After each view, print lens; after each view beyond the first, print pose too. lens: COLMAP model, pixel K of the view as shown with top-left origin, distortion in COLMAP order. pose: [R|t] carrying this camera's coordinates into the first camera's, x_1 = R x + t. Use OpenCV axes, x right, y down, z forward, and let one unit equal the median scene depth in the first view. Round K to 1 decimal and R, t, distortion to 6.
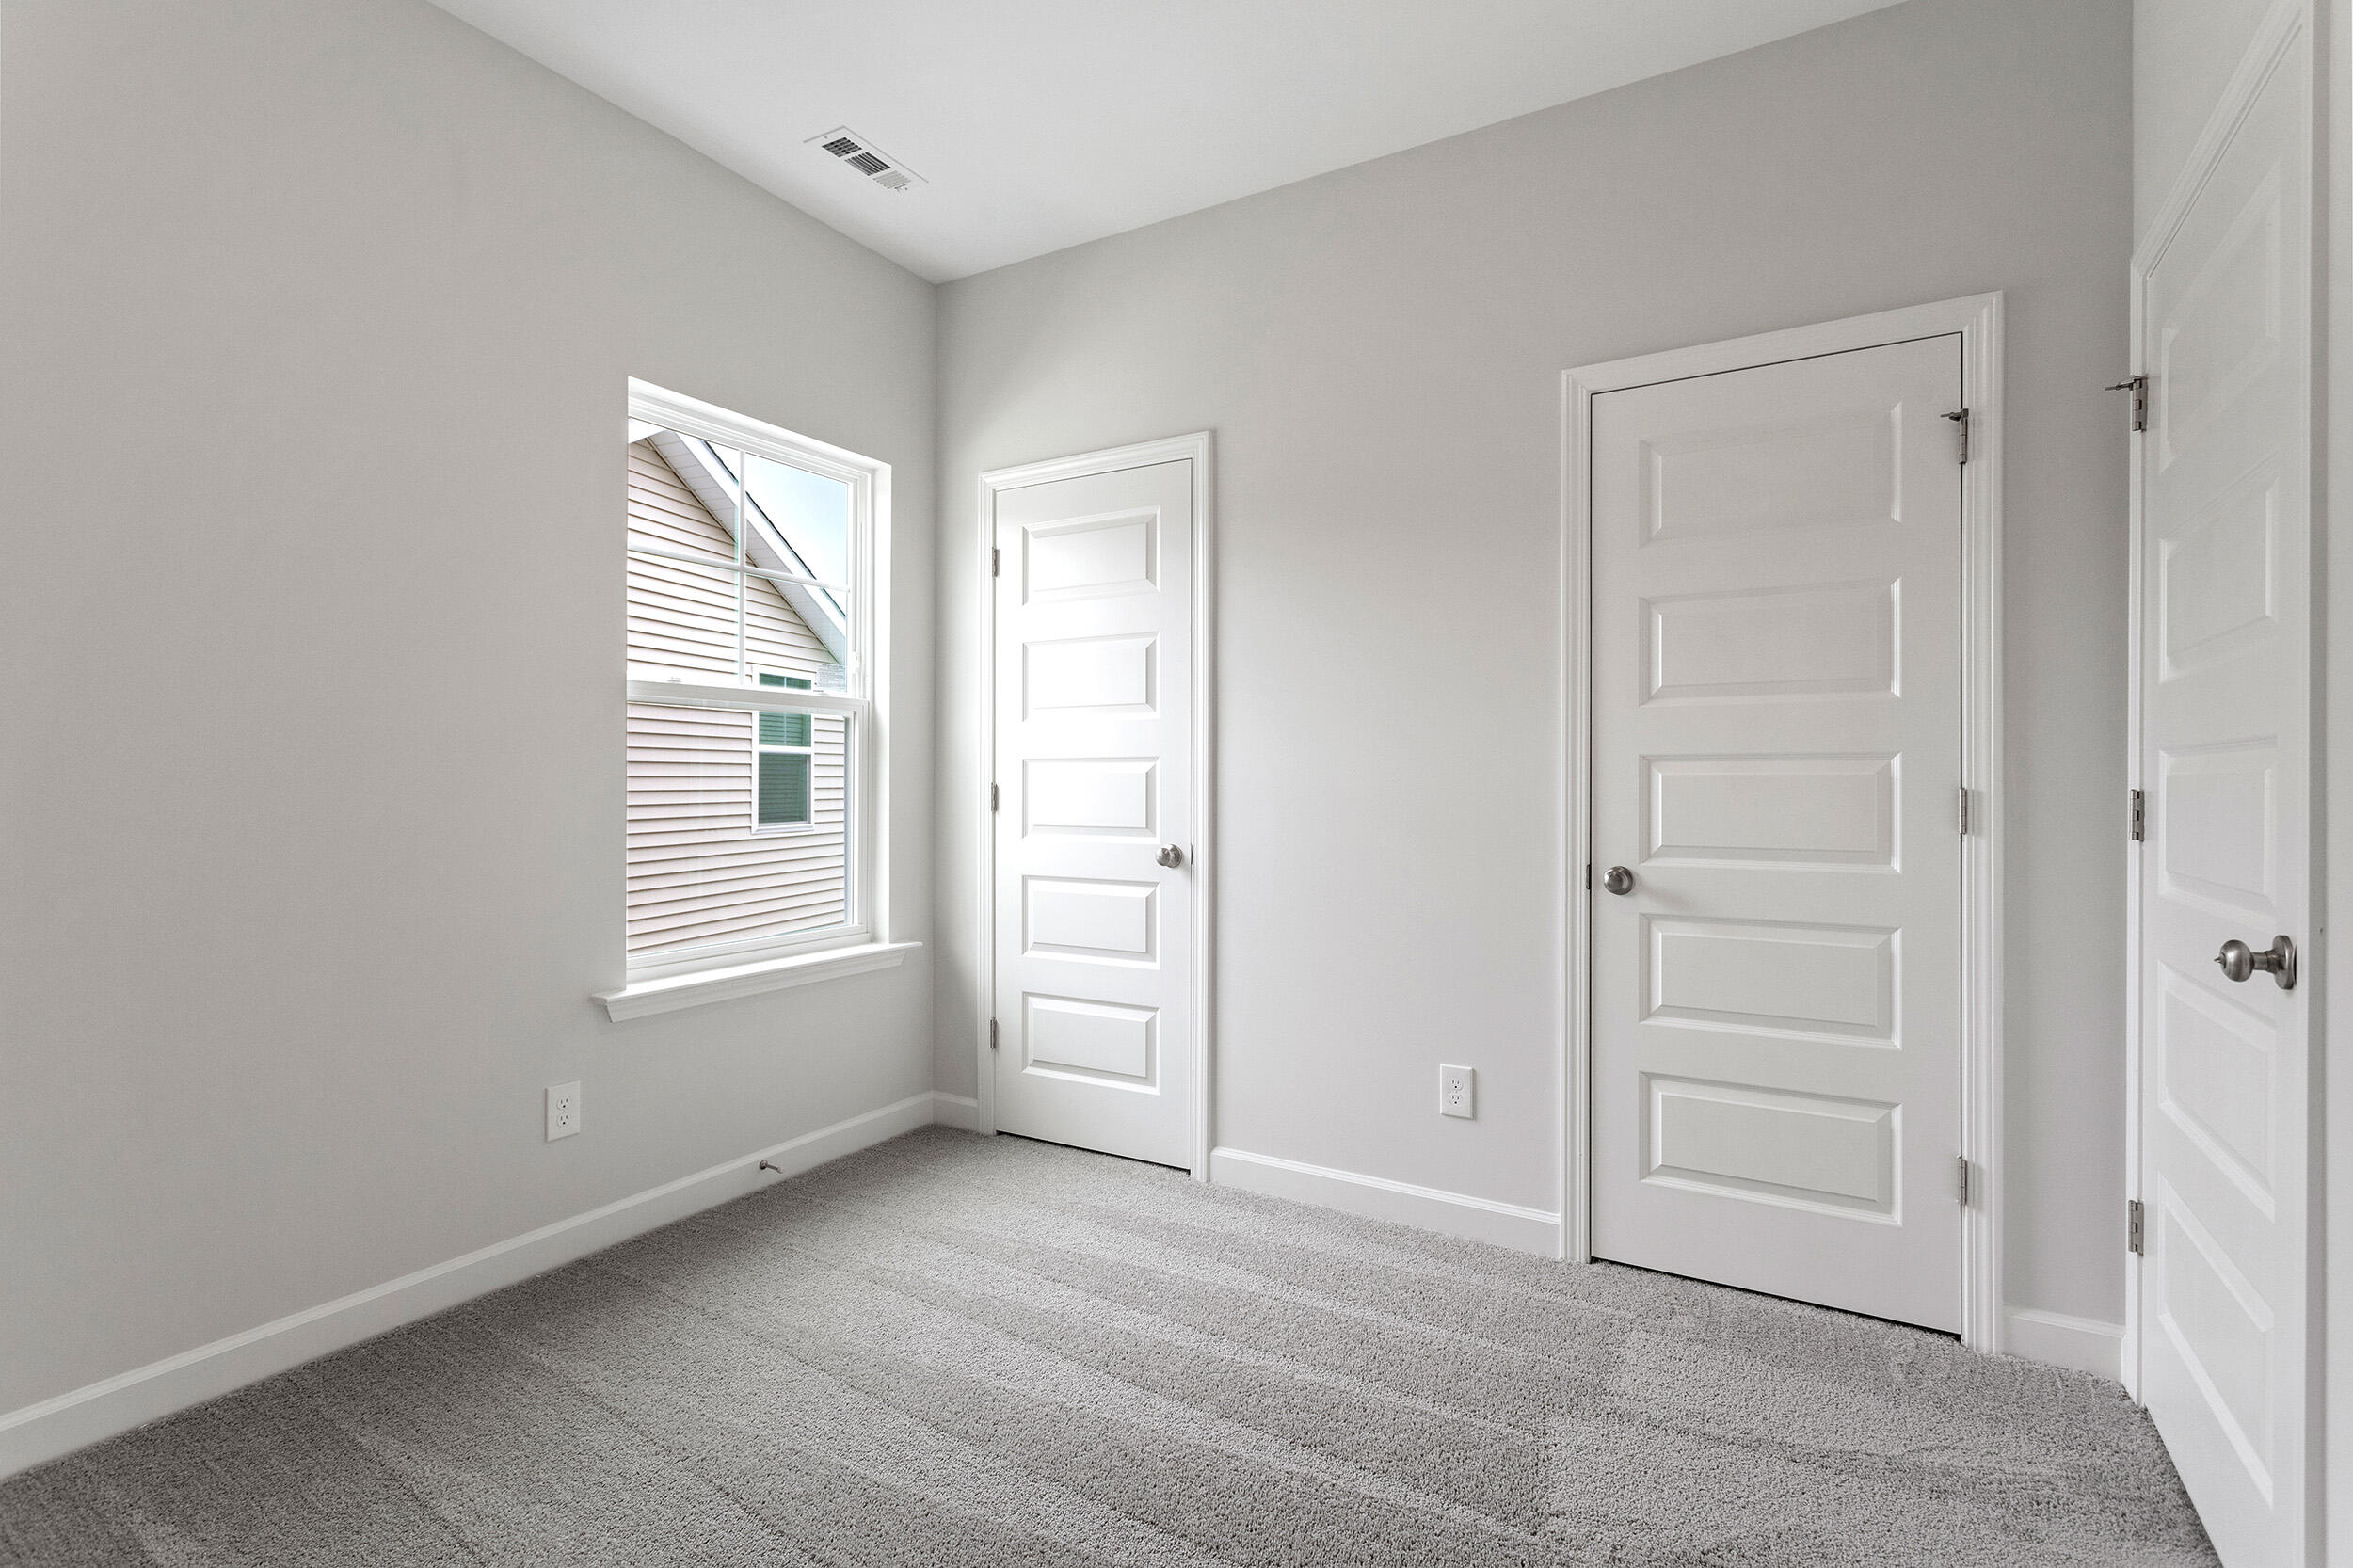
lens RADIAL K [[1112.9, 0, 1176.3], [0, 1112.9, 790.1], [0, 0, 1]] dist [0.001541, 0.000053]
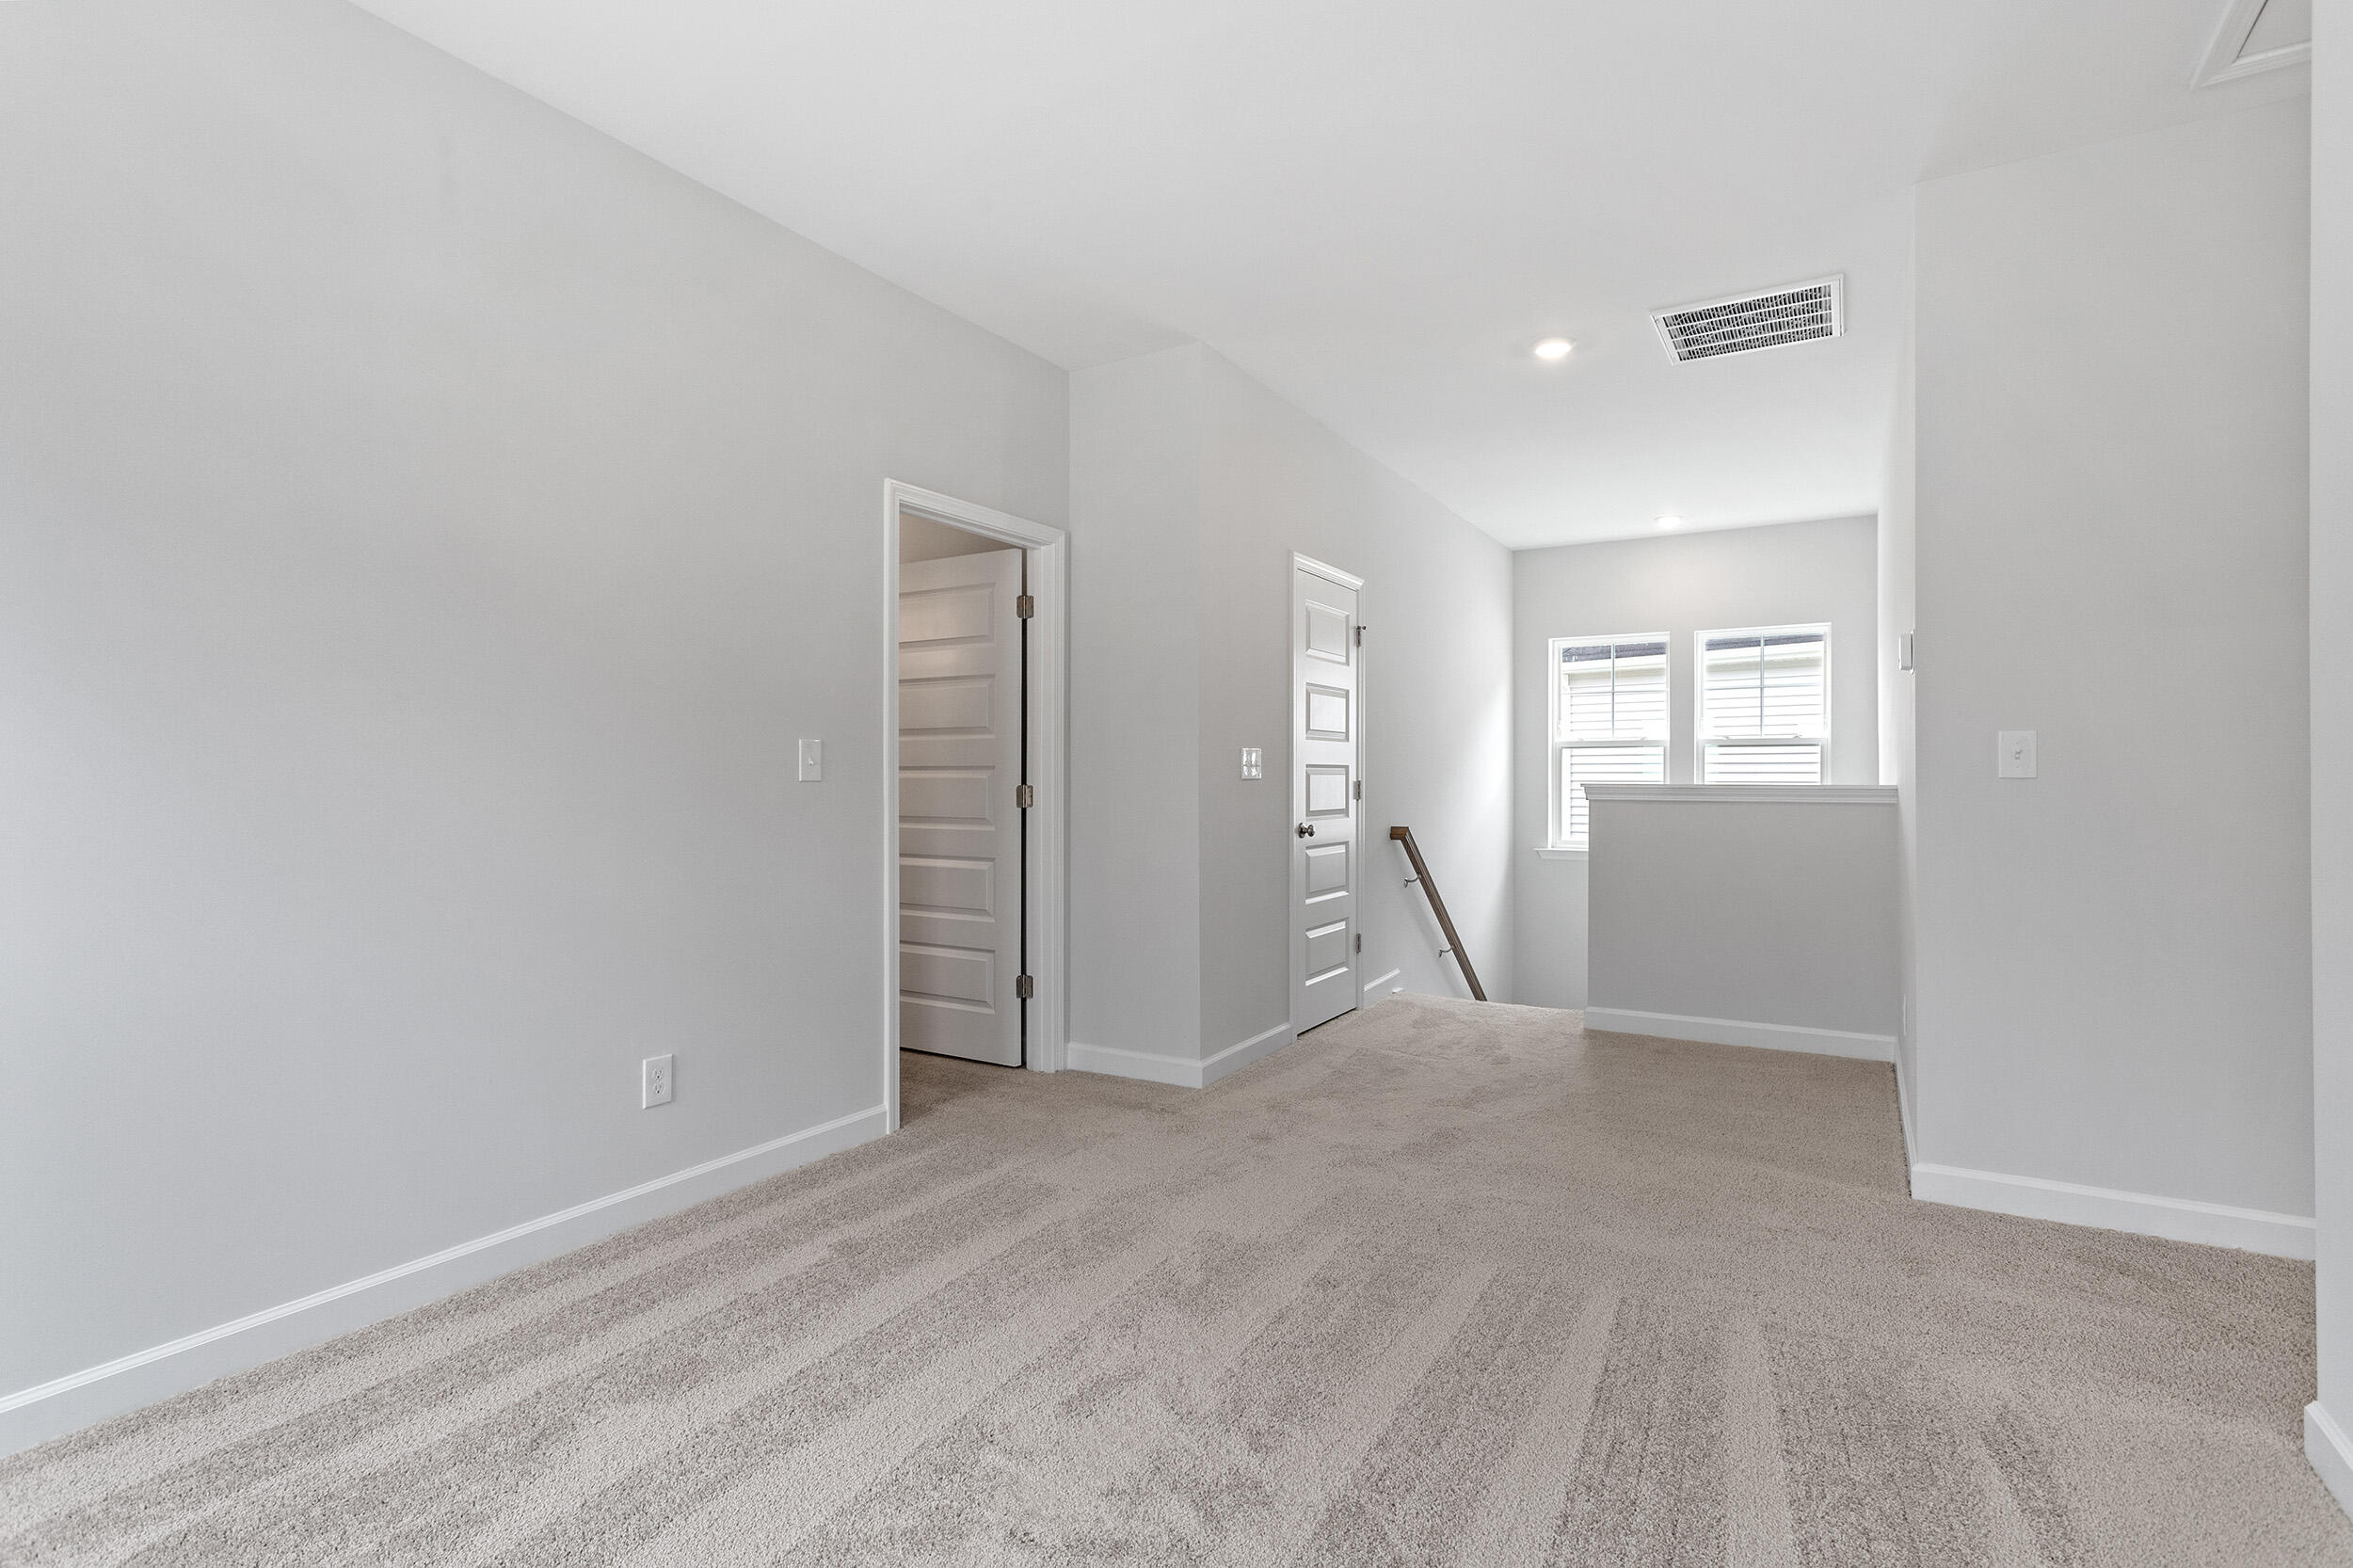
lens RADIAL K [[1112.9, 0, 1176.3], [0, 1112.9, 790.1], [0, 0, 1]] dist [0.001541, 0.000053]
pose [[0.007298, -0.001671, 0.999972, -1.035022], [0.010408, 0.999945, 0.001595, -0.007132], [-0.999919, 0.010396, 0.007315, 0.623991]]
